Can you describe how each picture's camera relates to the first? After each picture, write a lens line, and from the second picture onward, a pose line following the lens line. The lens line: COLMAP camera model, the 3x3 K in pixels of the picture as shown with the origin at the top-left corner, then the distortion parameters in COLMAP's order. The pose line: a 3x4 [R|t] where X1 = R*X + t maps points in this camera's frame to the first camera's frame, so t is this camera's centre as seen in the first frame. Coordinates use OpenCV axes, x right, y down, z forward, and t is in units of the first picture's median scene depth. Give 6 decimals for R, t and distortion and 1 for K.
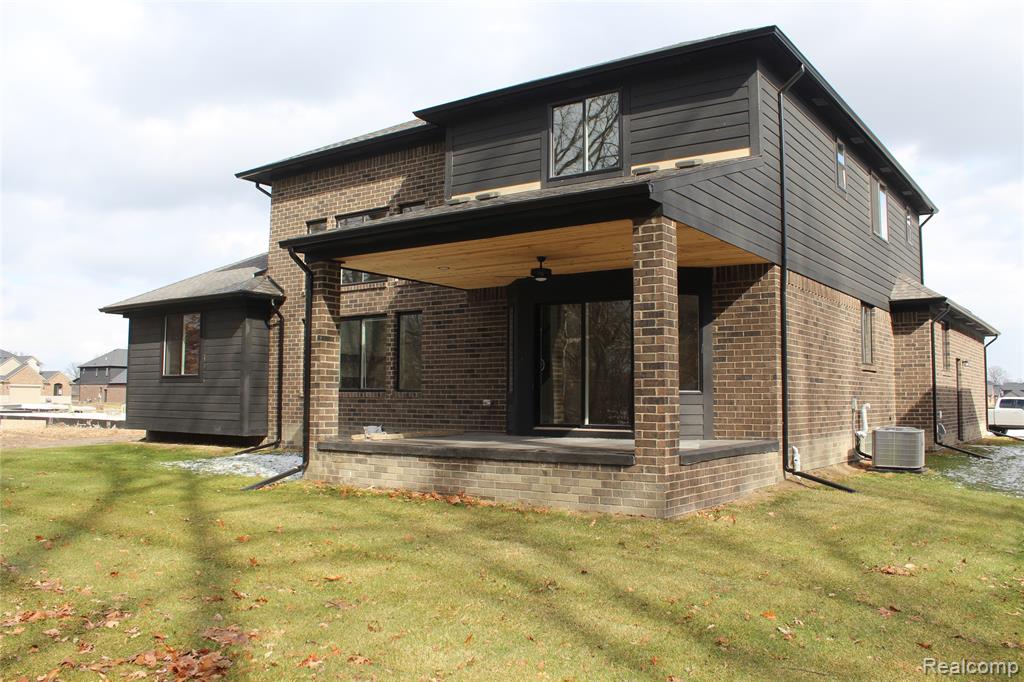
lens RADIAL K [[867.0, 0, 511.7], [0, 867.0, 339.0], [0, 0, 1]] dist [-0.011310, 0.015077]
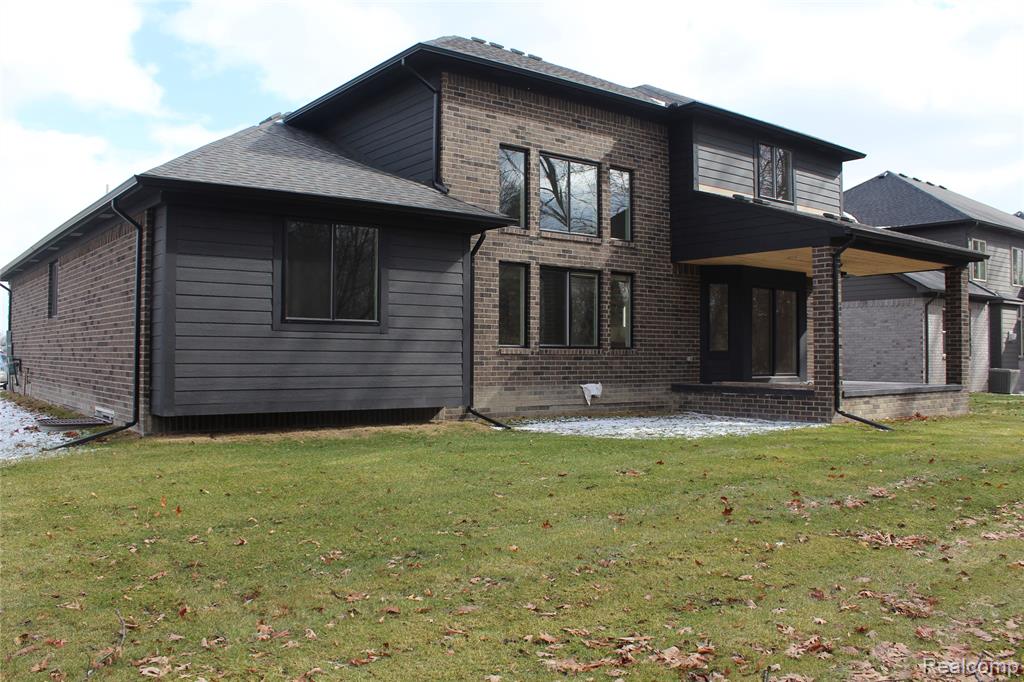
lens RADIAL K [[797.7, 0, 512.8], [0, 797.7, 343.3], [0, 0, 1]] dist [-0.002455, -0.000107]
pose [[0.284756, 0.014724, 0.958487, -1.090618], [-0.061899, 0.998078, 0.003057, 0.059603], [-0.956599, -0.060200, 0.285120, 0.861162]]
